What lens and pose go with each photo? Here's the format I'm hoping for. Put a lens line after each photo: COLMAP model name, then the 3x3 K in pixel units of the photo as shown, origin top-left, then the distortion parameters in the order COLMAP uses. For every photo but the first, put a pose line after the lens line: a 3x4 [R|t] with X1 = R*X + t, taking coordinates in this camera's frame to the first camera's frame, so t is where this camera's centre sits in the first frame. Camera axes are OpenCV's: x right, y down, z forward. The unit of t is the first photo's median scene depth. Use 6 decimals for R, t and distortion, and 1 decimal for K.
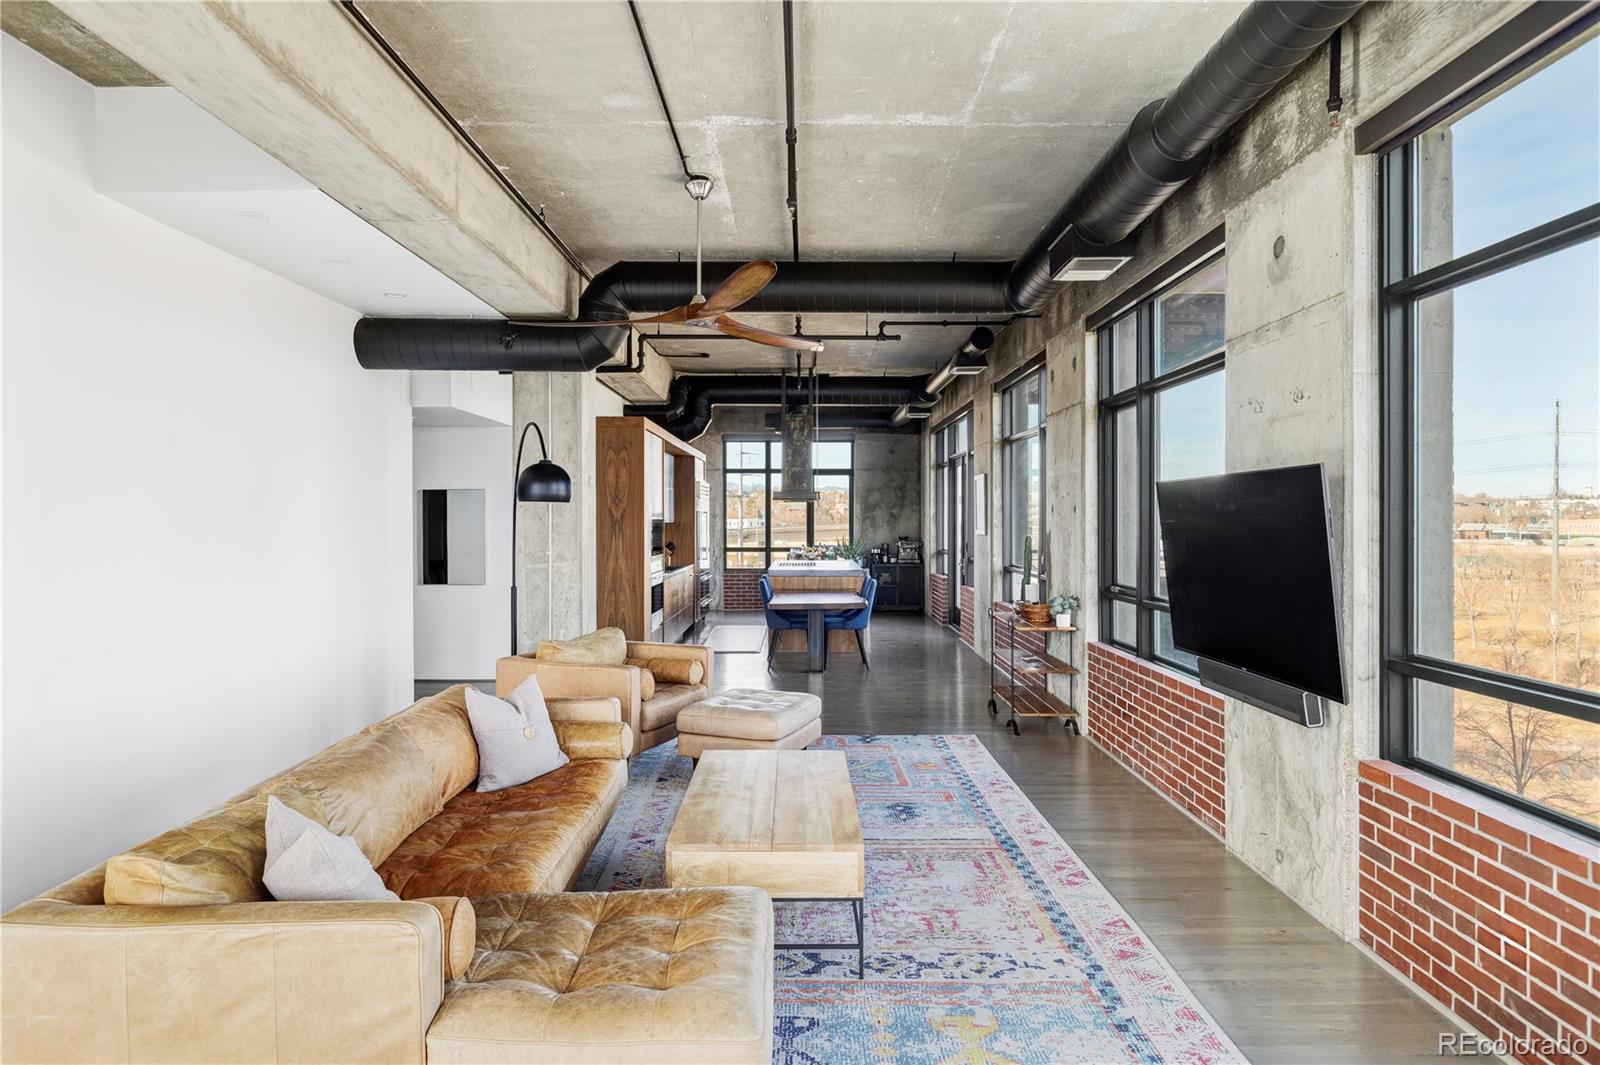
lens RADIAL K [[949.1, 0, 800.2], [0, 949.1, 525.7], [0, 0, 1]] dist [0.000869, -0.000636]
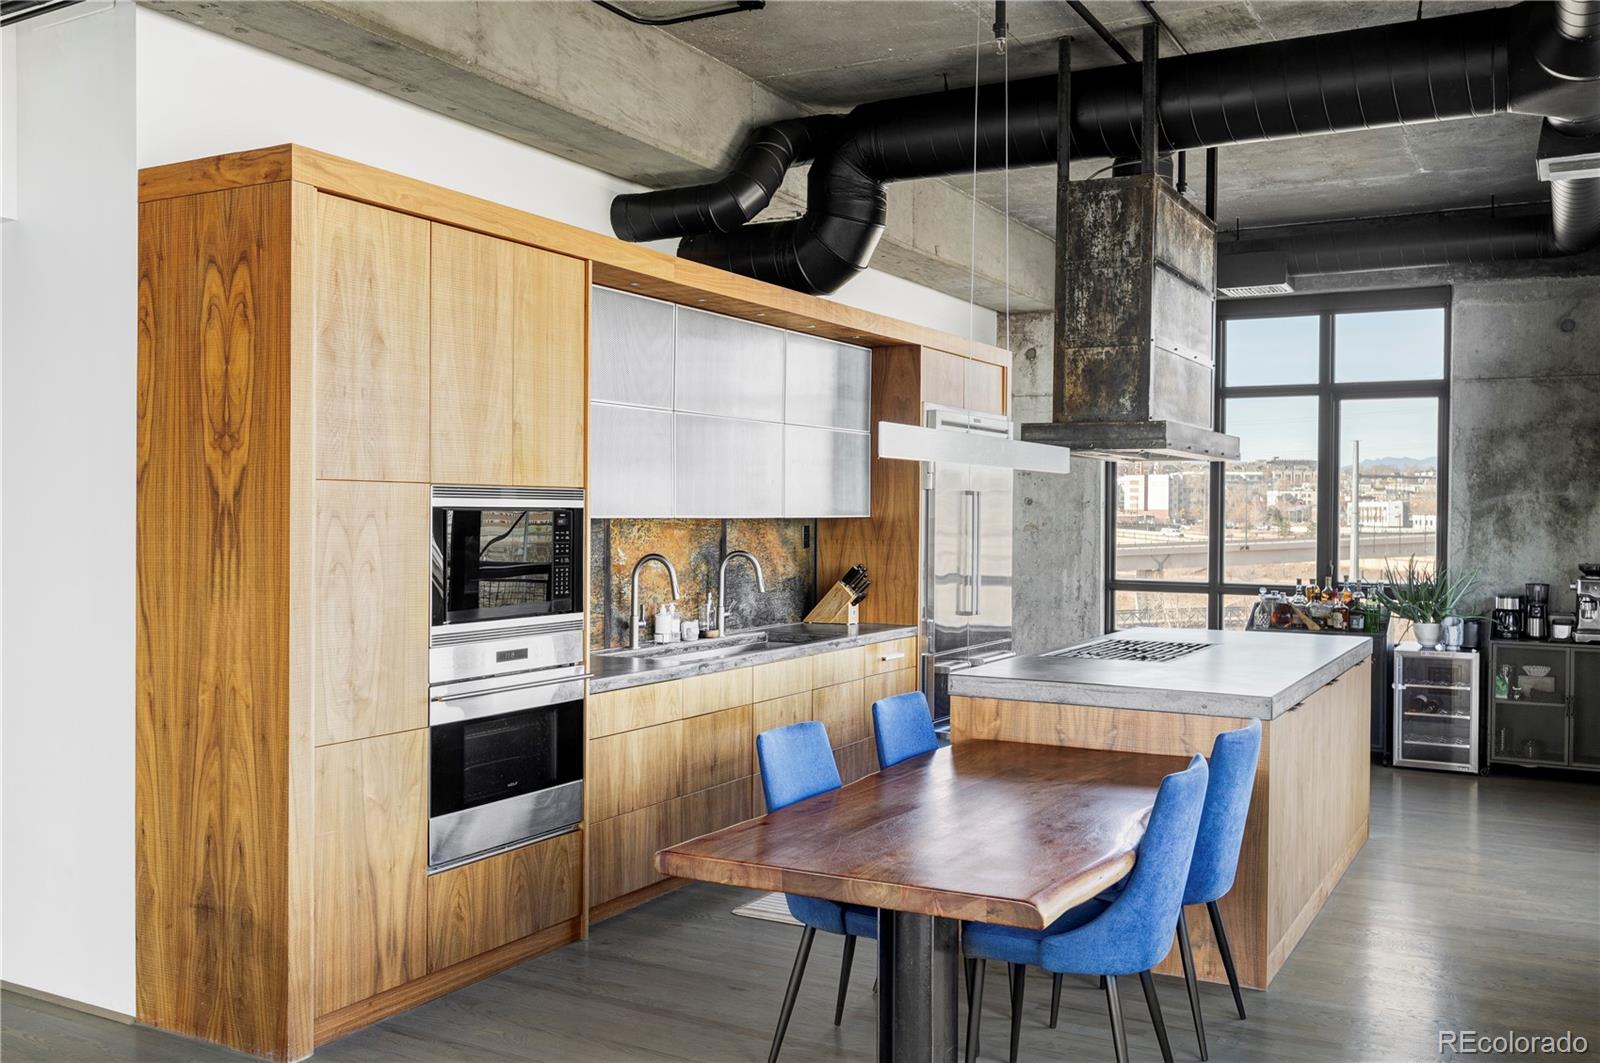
lens RADIAL K [[1398.4, 0, 807.1], [0, 1398.4, 527.1], [0, 0, 1]] dist [0.002045, 0.011794]
pose [[0.877850, 0.013664, -0.478741, 0.292259], [-0.012296, 0.999906, 0.005992, -0.006891], [0.478778, 0.000627, 0.877936, 1.186901]]
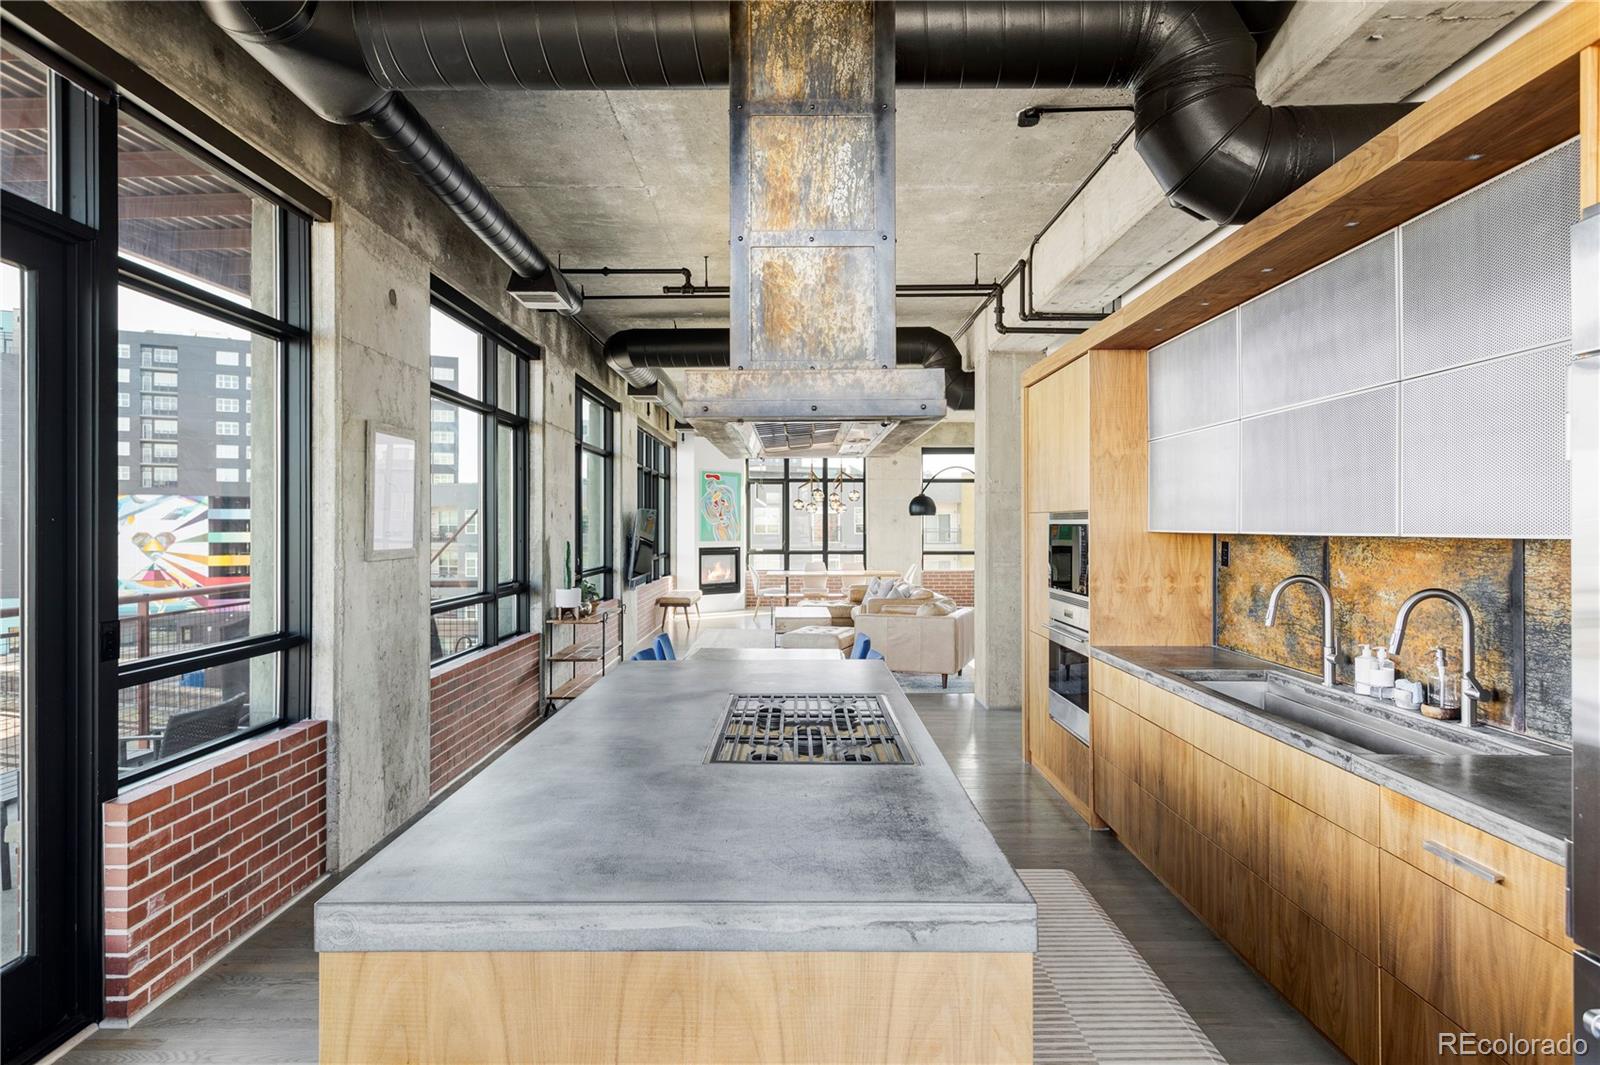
lens RADIAL K [[894.8, 0, 803.8], [0, 894.8, 521.2], [0, 0, 1]] dist [0.007711, -0.002237]
pose [[-0.999836, 0.002341, -0.017959, 0.007999], [0.002289, 0.999993, 0.002928, -0.018343], [0.017966, 0.002886, -0.999834, 2.759802]]
